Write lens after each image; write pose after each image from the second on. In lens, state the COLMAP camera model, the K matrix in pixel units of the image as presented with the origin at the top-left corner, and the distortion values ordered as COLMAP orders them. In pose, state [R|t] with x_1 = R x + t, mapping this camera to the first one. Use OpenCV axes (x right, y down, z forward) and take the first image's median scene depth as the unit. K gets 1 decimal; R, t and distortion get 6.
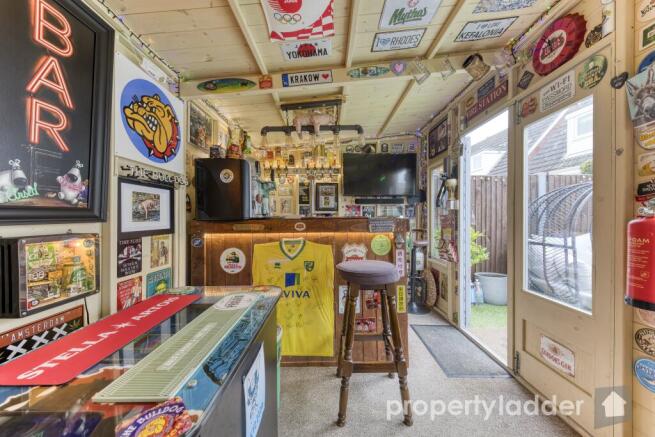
lens RADIAL K [[228.4, 0, 331.9], [0, 228.4, 218.0], [0, 0, 1]] dist [0.000059, -0.000073]
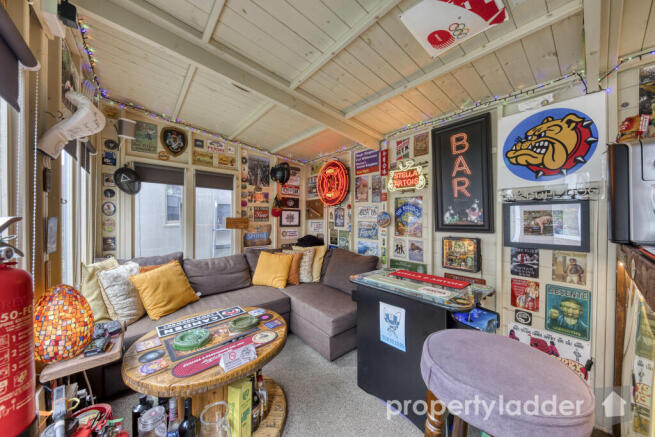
lens RADIAL K [[228.4, 0, 331.9], [0, 228.4, 218.0], [0, 0, 1]] dist [0.000059, -0.000073]
pose [[-0.768617, -0.001200, -0.639708, 0.802139], [-0.001533, 0.999999, -0.000034, -0.080831], [0.639708, 0.000955, -0.768618, 1.373040]]
